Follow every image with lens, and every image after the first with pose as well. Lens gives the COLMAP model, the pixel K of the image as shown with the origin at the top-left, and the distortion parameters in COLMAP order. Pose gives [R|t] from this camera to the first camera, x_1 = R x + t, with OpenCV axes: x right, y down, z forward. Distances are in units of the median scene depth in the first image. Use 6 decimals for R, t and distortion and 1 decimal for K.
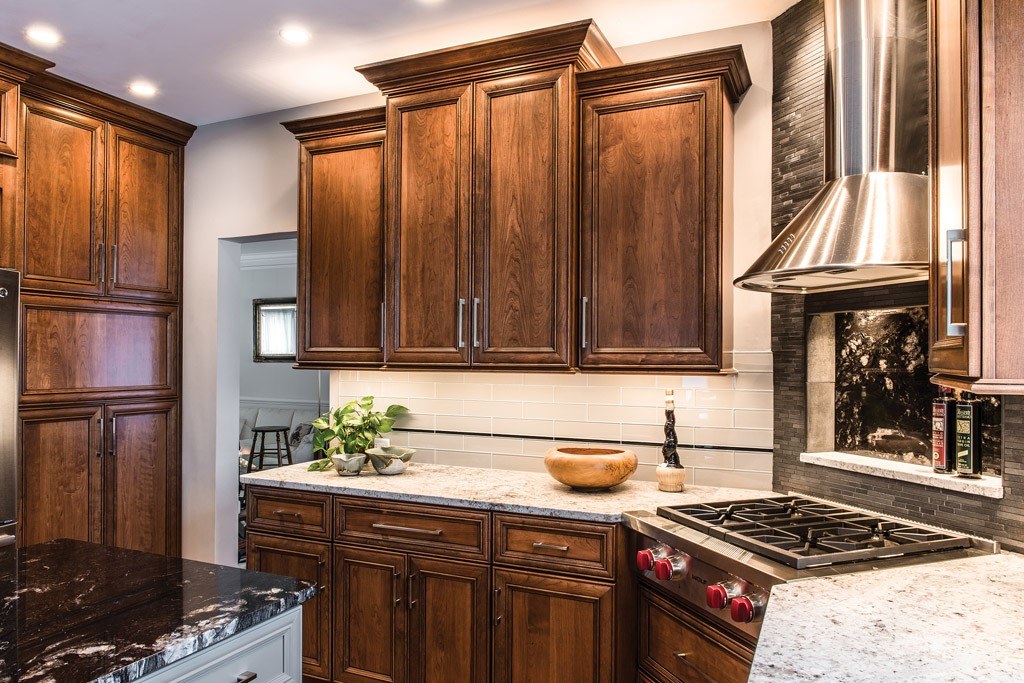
lens RADIAL K [[697.3, 0, 513.6], [0, 697.3, 353.7], [0, 0, 1]] dist [0.001688, -0.007266]
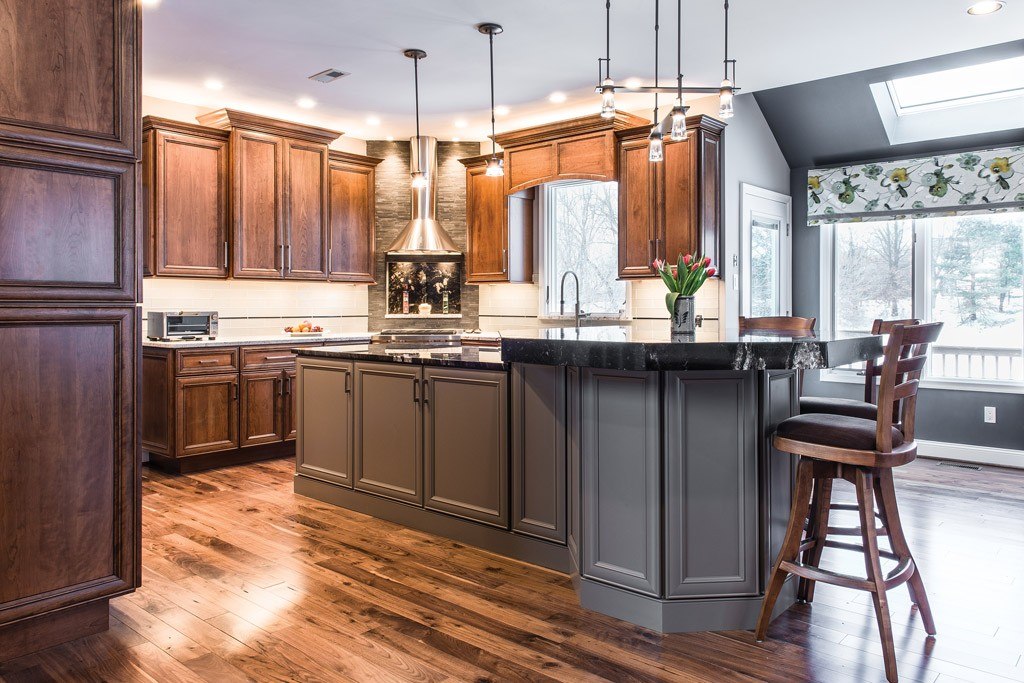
lens RADIAL K [[746.5, 0, 549.8], [0, 746.5, 305.7], [0, 0, 1]] dist [-0.001616, -0.007249]
pose [[0.264278, -0.007787, 0.964415, -1.987079], [-0.005507, 0.999939, 0.009583, 0.072384], [-0.964431, -0.007843, 0.264219, -0.318009]]
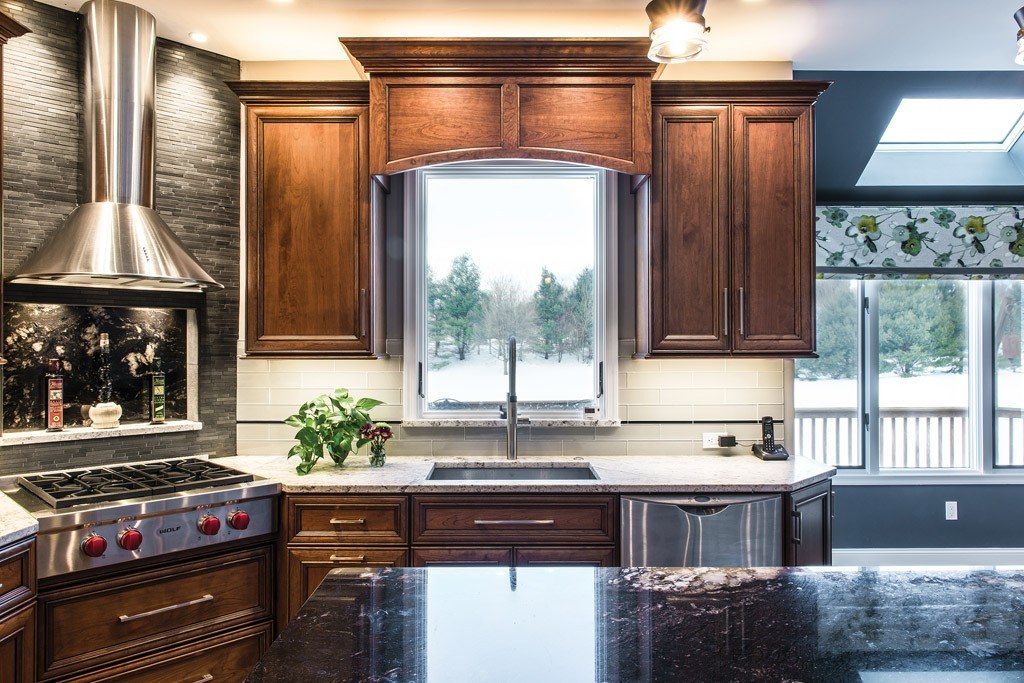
lens RADIAL K [[697.3, 0, 515.7], [0, 697.3, 343.2], [0, 0, 1]] dist [0.001688, -0.007266]
pose [[-0.423963, -0.000770, 0.905679, -0.772055], [-0.009019, 0.999954, -0.003371, 0.000697], [-0.905635, -0.009598, -0.423950, 0.698031]]
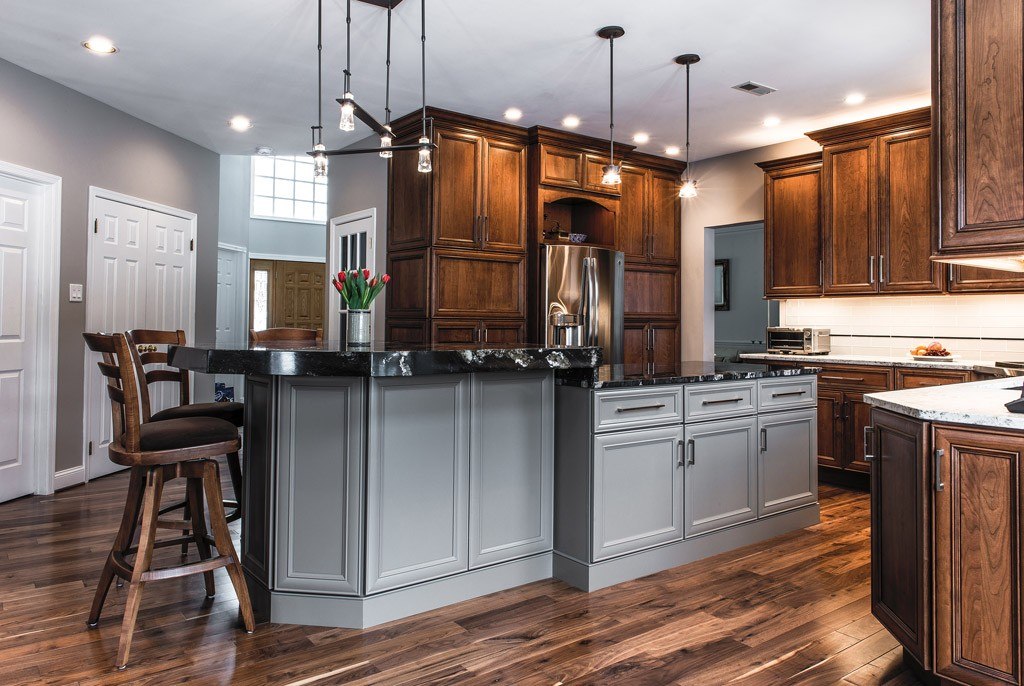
lens RADIAL K [[720.2, 0, 486.5], [0, 720.2, 303.2], [0, 0, 1]] dist [0.000511, -0.010748]
pose [[0.870388, -0.011412, -0.492234, -0.028610], [0.001113, 0.999774, -0.021210, 0.083991], [0.492365, 0.017913, 0.870205, -1.148951]]
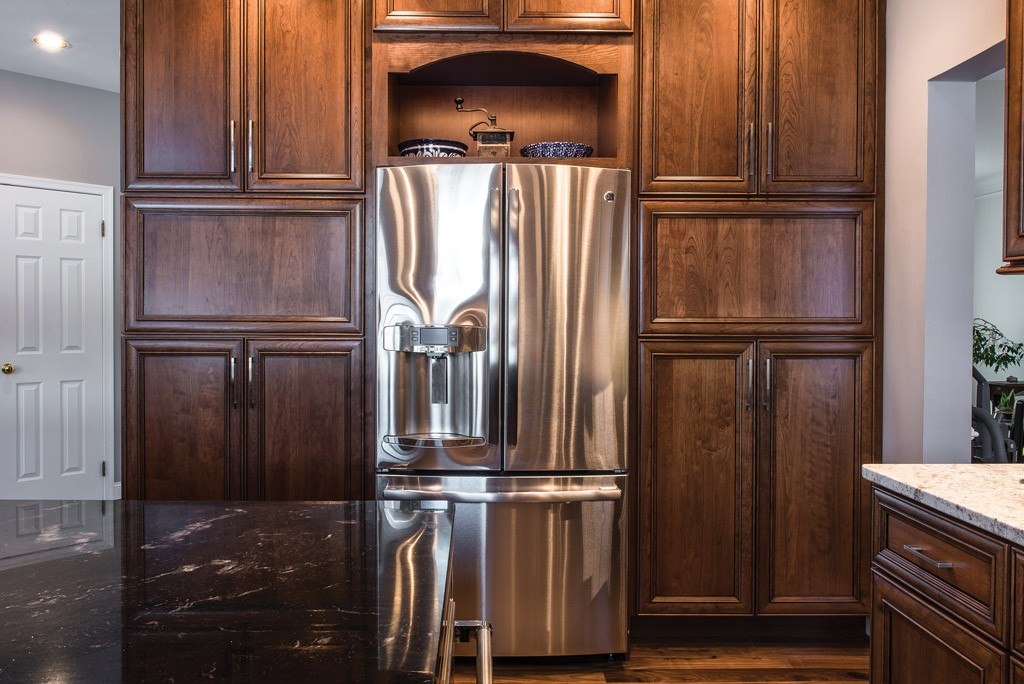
lens RADIAL K [[768.6, 0, 474.0], [0, 768.6, 323.6], [0, 0, 1]] dist [0.006949, -0.003737]
pose [[0.415969, 0.009745, -0.909327, 0.044828], [0.004539, 0.999908, 0.012792, 0.056352], [0.909368, -0.009449, 0.415886, 0.505906]]
